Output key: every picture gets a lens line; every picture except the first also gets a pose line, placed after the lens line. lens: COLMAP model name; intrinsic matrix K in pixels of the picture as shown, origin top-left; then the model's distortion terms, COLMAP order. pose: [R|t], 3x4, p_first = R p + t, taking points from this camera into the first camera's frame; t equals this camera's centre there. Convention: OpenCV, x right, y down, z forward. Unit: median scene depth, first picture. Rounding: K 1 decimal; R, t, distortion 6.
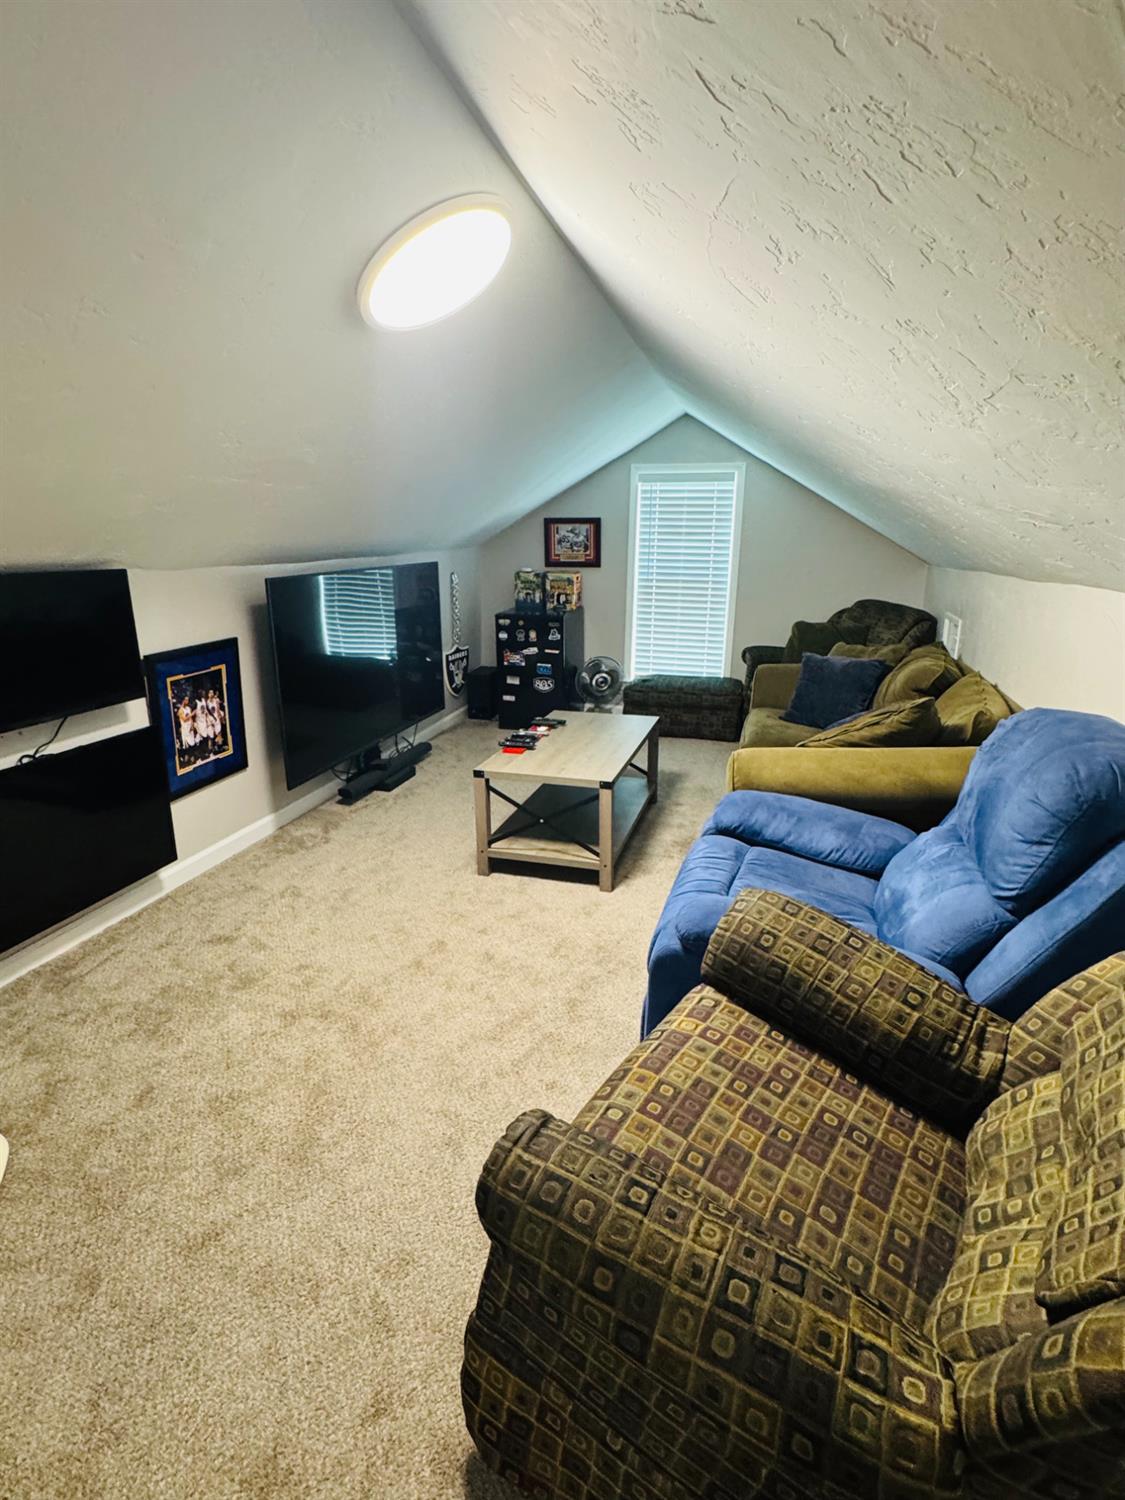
lens RADIAL K [[736.4, 0, 565.2], [0, 736.4, 744.7], [0, 0, 1]] dist [-0.002849, -0.000685]
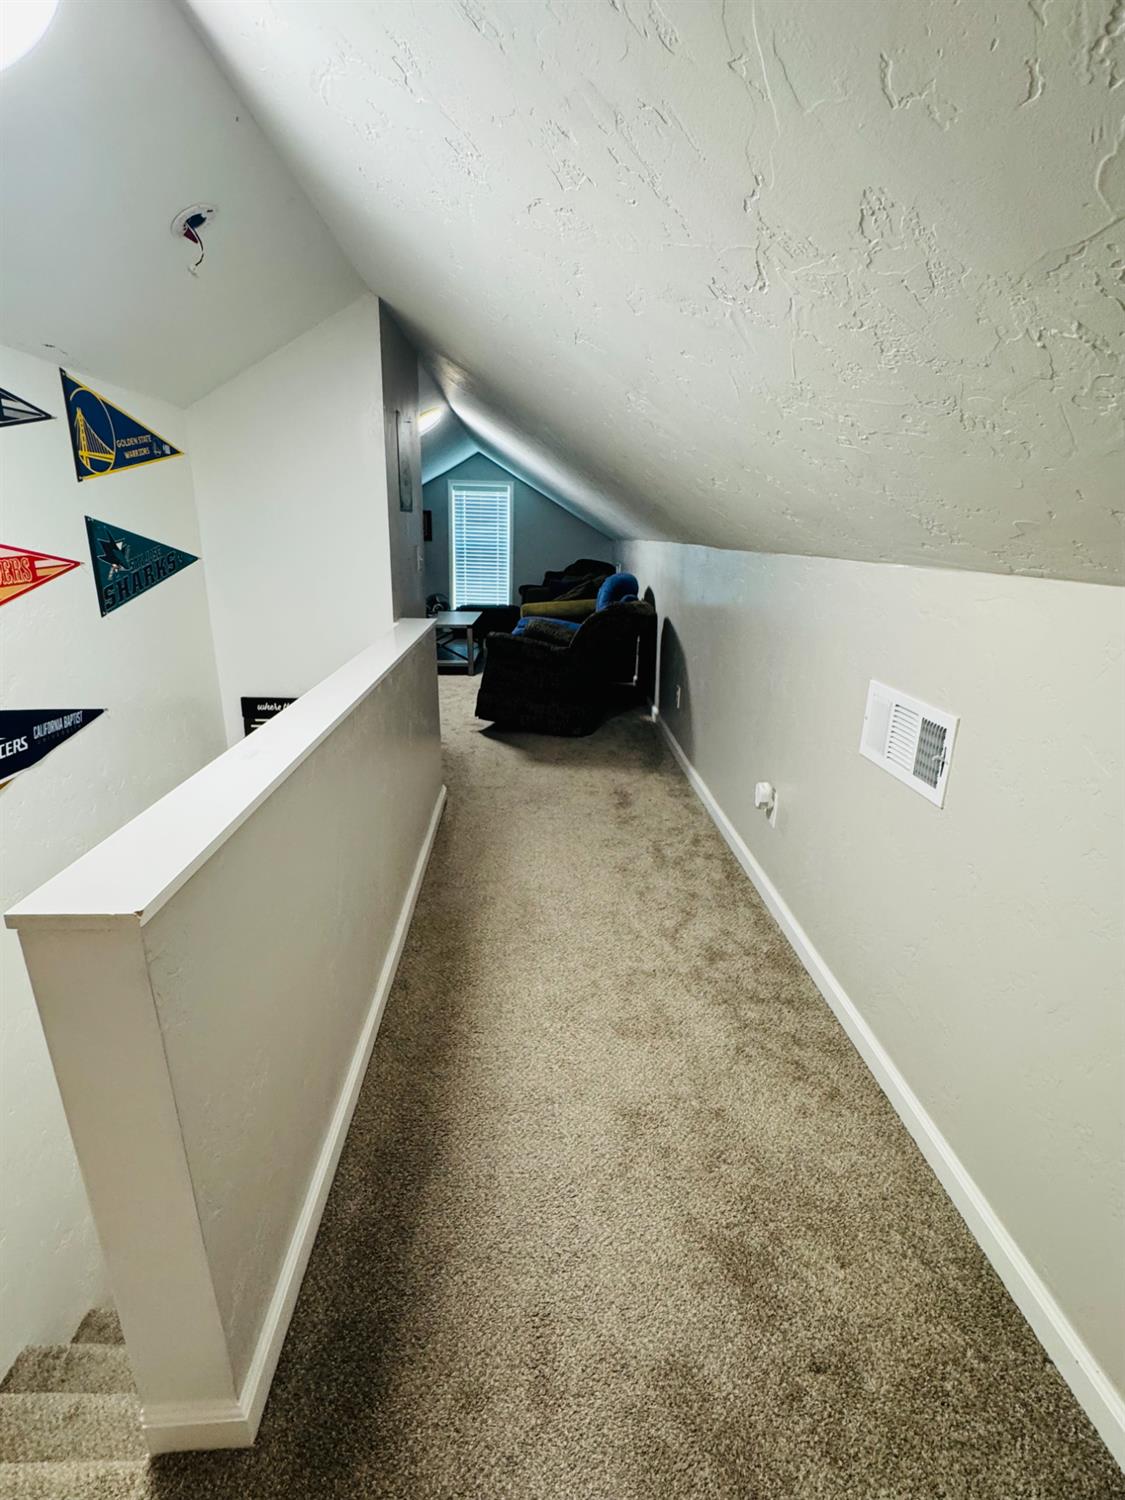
lens RADIAL K [[736.4, 0, 562.5], [0, 736.4, 753.1], [0, 0, 1]] dist [-0.002849, -0.000685]
pose [[0.952129, -0.068956, 0.297819, -0.218853], [0.063322, 0.997585, 0.028537, 0.230261], [-0.299068, -0.008313, 0.954196, -0.745301]]
